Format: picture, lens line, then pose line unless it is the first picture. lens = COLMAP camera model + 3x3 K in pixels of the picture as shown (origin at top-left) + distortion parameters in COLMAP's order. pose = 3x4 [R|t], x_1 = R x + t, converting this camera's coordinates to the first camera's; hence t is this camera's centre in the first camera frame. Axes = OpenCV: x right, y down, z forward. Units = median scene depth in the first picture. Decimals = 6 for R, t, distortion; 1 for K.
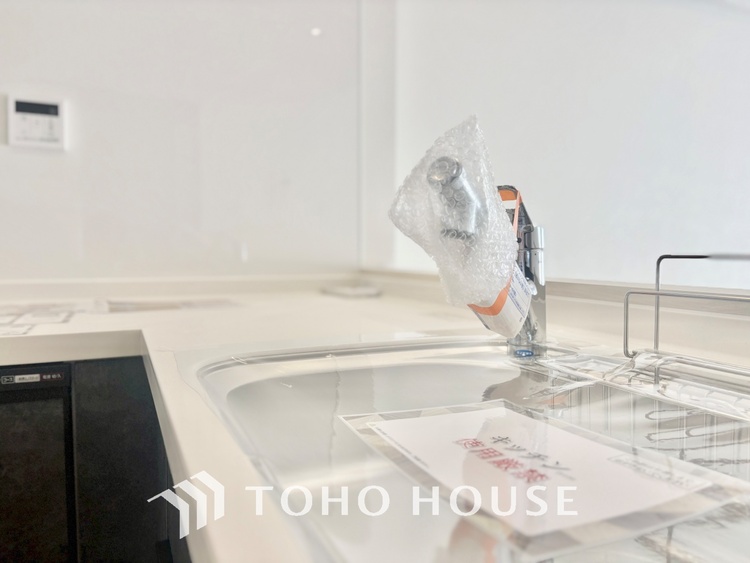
lens RADIAL K [[575.2, 0, 376.2], [0, 575.2, 280.9], [0, 0, 1]] dist [0.007126, -0.002332]
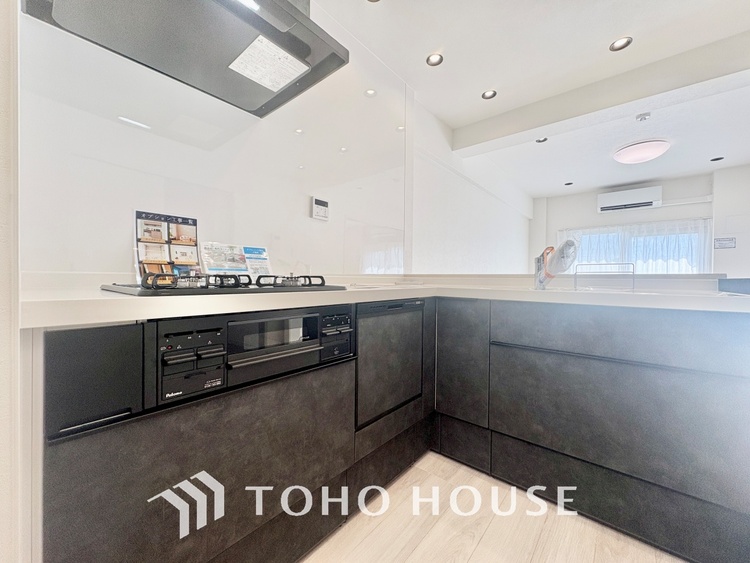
lens RADIAL K [[298.9, 0, 376.5], [0, 298.9, 279.1], [0, 0, 1]] dist [0.001134, 0.000059]
pose [[0.902936, -0.003835, 0.429757, -0.926017], [0.022963, 0.998962, -0.039332, 0.065730], [-0.429161, 0.045383, 0.902087, -0.189429]]
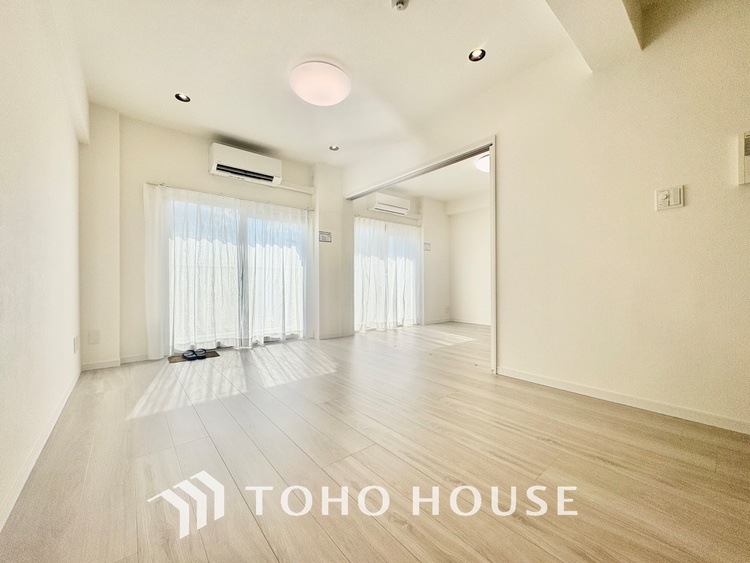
lens RADIAL K [[298.9, 0, 374.5], [0, 298.9, 278.9], [0, 0, 1]] dist [0.001134, 0.000059]
pose [[-0.264386, -0.002864, 0.964413, 0.357142], [0.050514, 0.998582, 0.016813, 0.076294], [-0.963093, 0.053161, -0.263866, 1.288301]]
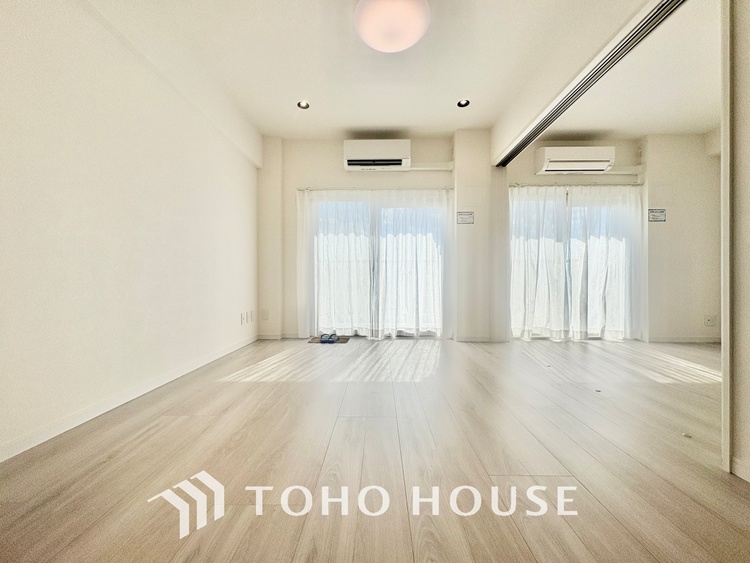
lens RADIAL K [[298.9, 0, 376.1], [0, 298.9, 281.1], [0, 0, 1]] dist [0.001134, 0.000059]
pose [[0.427578, -0.014899, 0.903856, 0.820246], [0.053693, 0.998517, -0.008940, 0.181817], [-0.902382, 0.052354, 0.427744, 0.595056]]
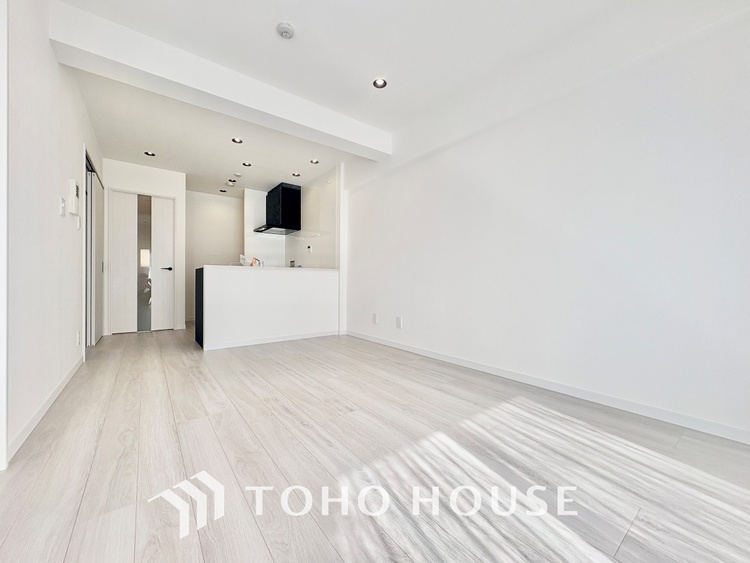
lens RADIAL K [[298.9, 0, 374.2], [0, 298.9, 283.7], [0, 0, 1]] dist [0.001134, 0.000059]
pose [[0.228749, -0.000316, -0.973485, 3.011372], [-0.053699, 0.998473, -0.012942, 0.135753], [0.972003, 0.055236, 0.228383, 0.939072]]
